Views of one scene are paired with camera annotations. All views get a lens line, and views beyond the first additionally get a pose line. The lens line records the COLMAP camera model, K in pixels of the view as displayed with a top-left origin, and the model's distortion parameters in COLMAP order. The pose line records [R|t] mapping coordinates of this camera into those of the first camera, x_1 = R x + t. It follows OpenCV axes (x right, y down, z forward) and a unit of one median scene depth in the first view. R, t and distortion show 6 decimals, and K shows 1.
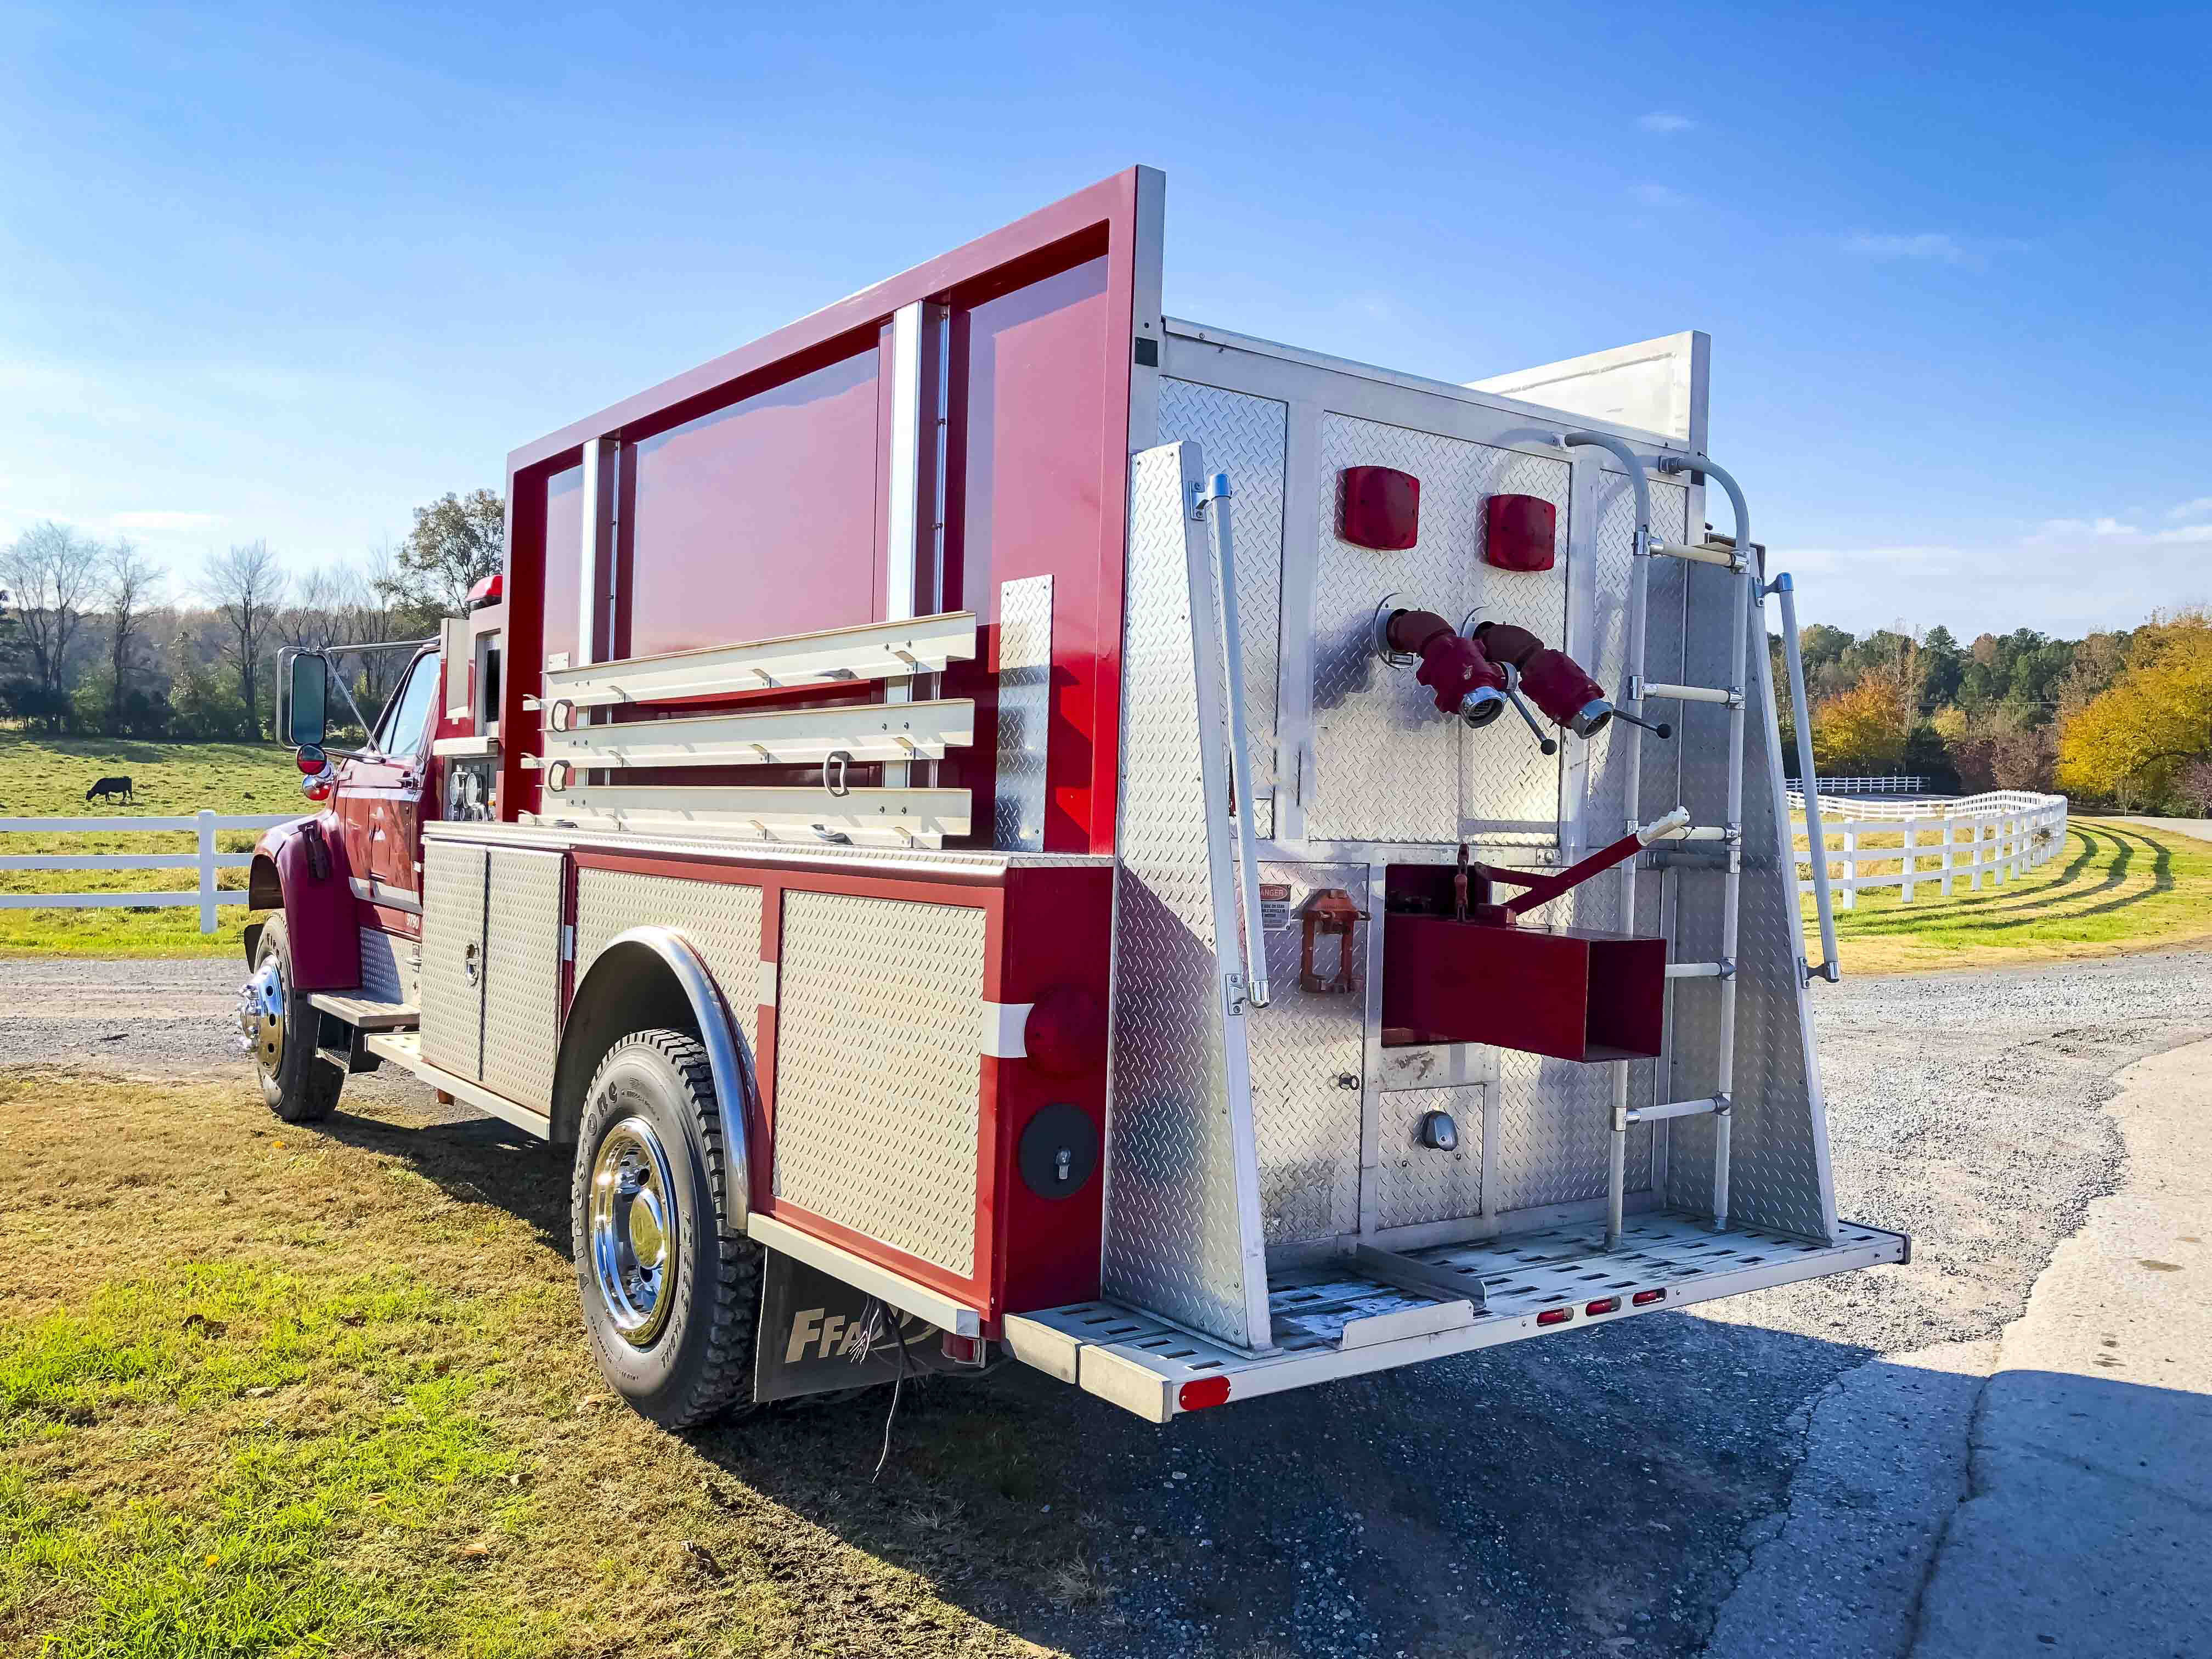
lens RADIAL K [[1833.7, 0, 1110.3], [0, 1833.7, 821.0], [0, 0, 1]] dist [-0.000325, -0.006342]
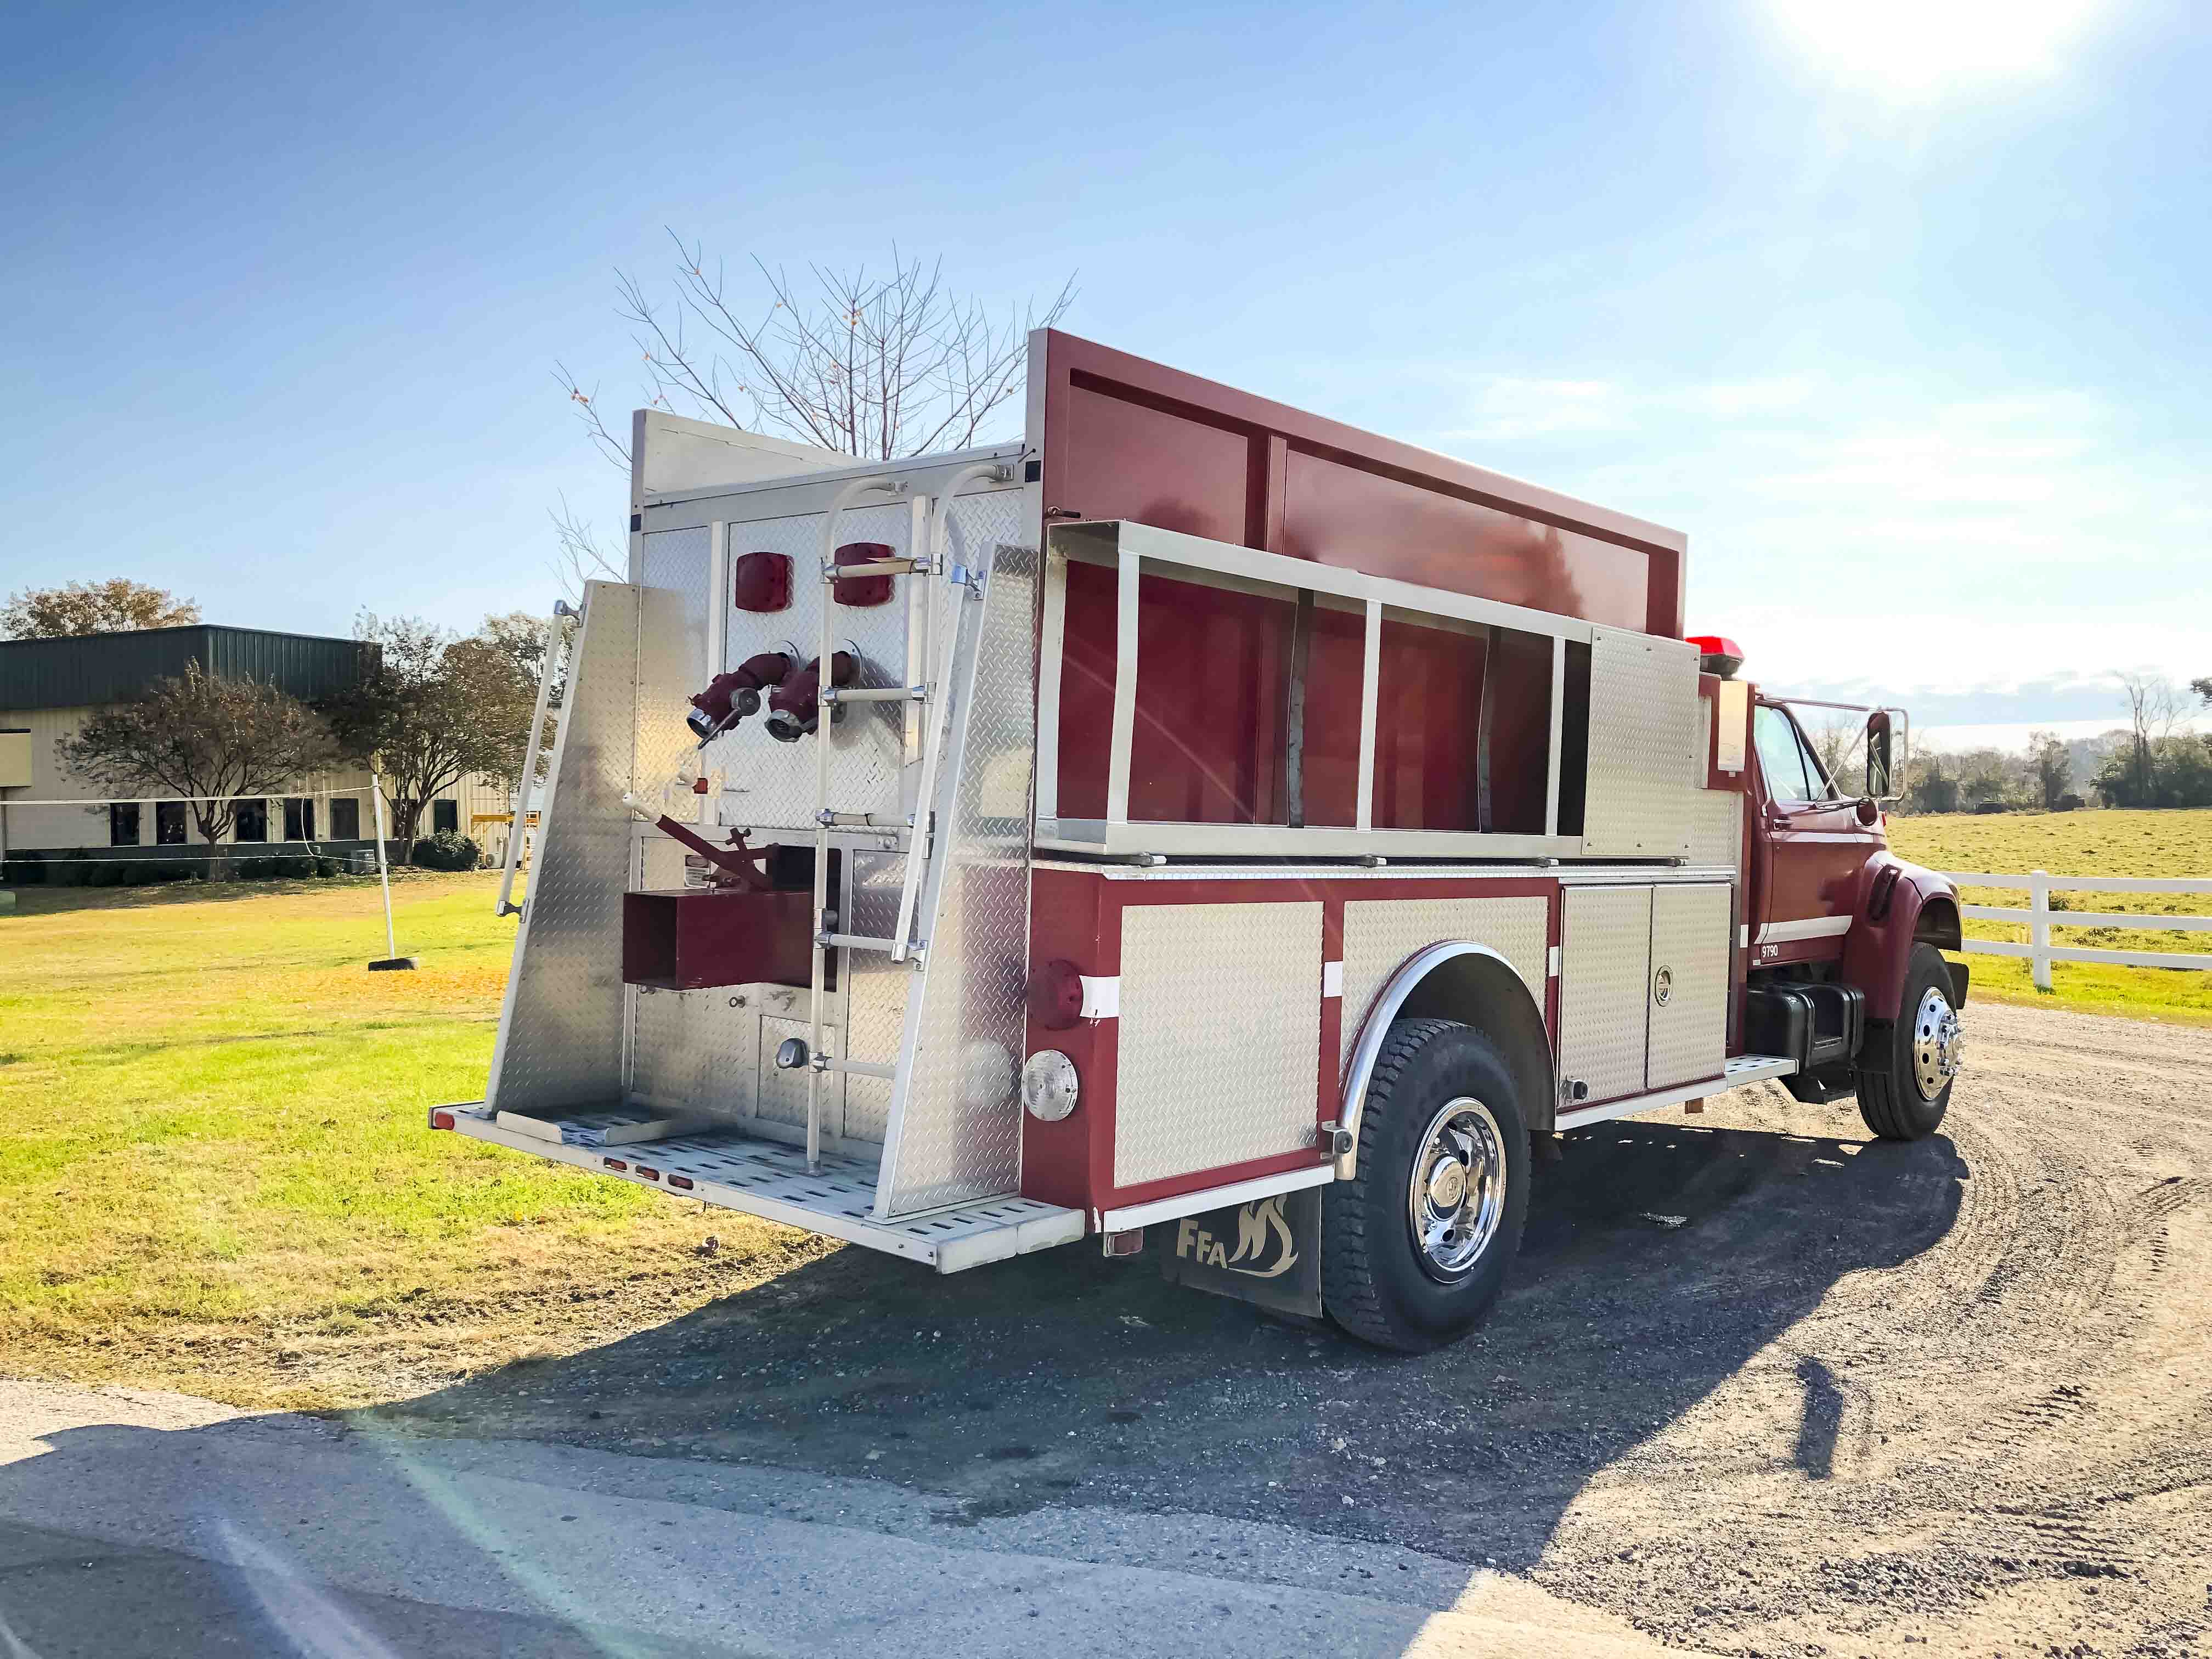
lens RADIAL K [[1818.6, 0, 1098.0], [0, 1818.6, 798.4], [0, 0, 1]] dist [0.019644, 0.000145]
pose [[0.226113, -0.014914, -0.973987, 1.465594], [-0.032595, 0.999207, -0.022867, 0.012635], [0.973556, 0.036918, 0.225447, 0.909345]]
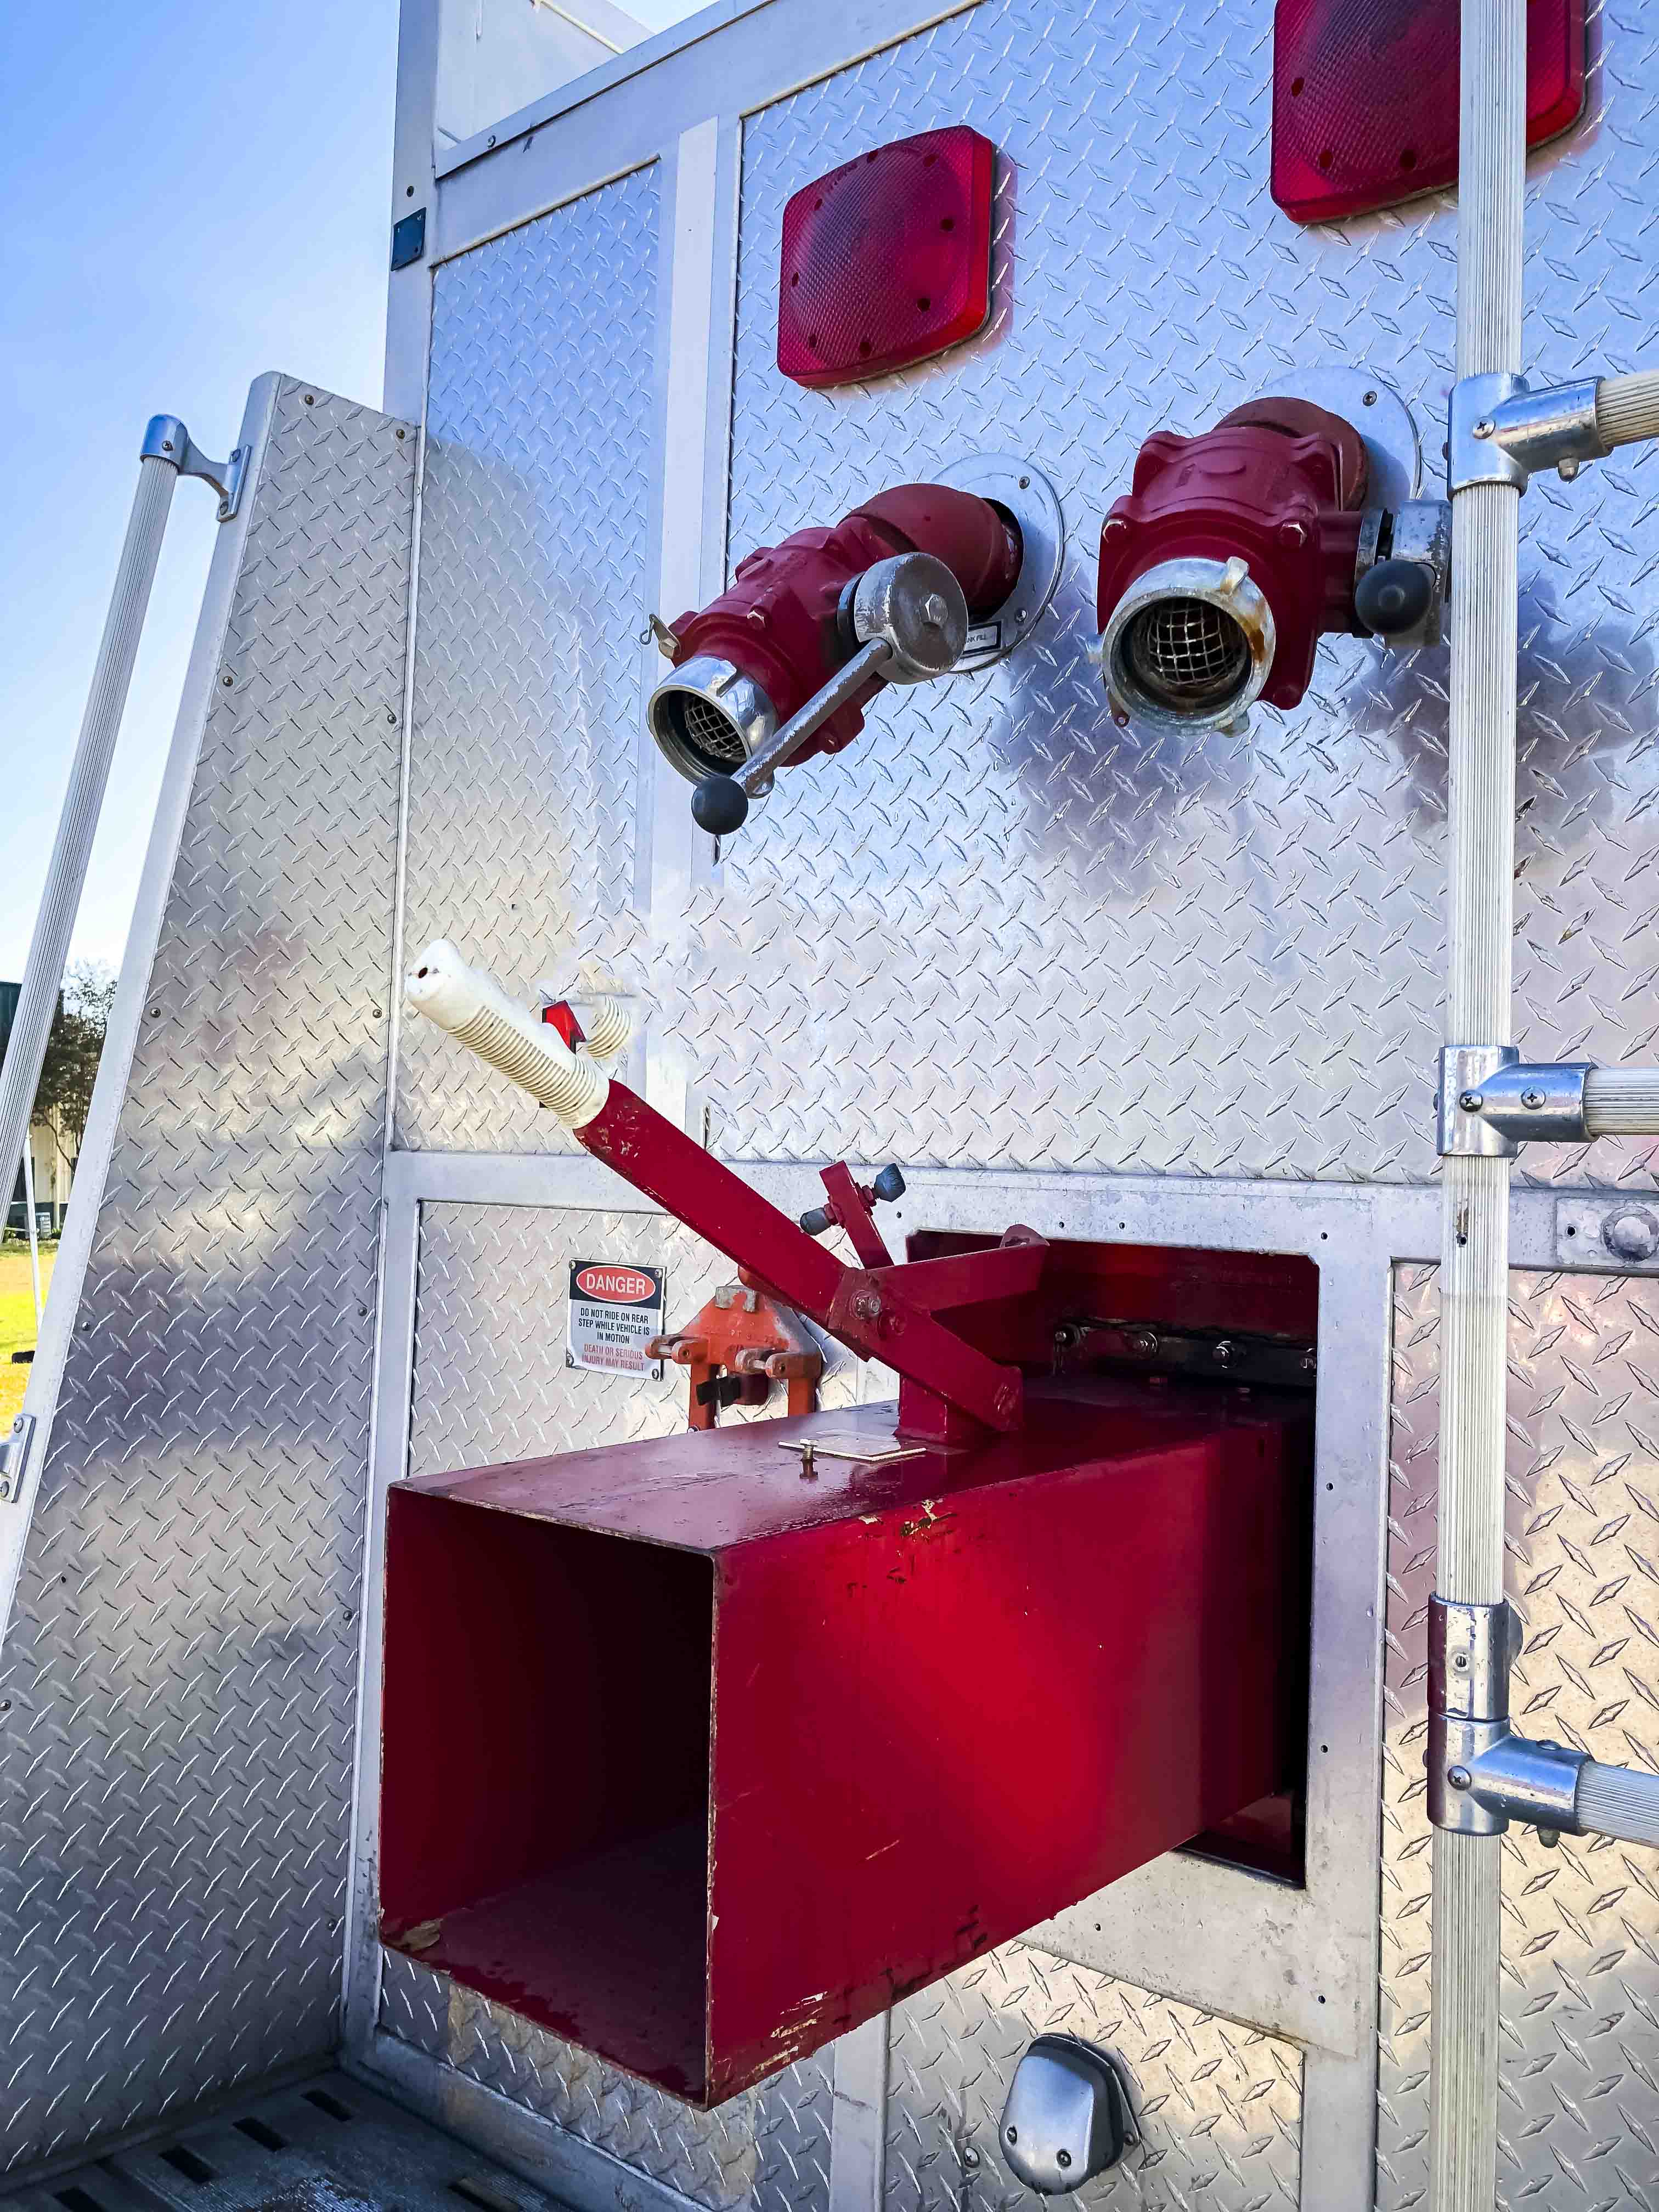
lens RADIAL K [[1833.7, 0, 799.9], [0, 1833.7, 1076.4], [0, 0, 1]] dist [-0.000325, -0.006342]
pose [[0.225767, -0.060222, -0.972318, 0.444092], [-0.034586, 0.996963, -0.069779, 0.019541], [0.973567, 0.049382, 0.222998, 0.873411]]
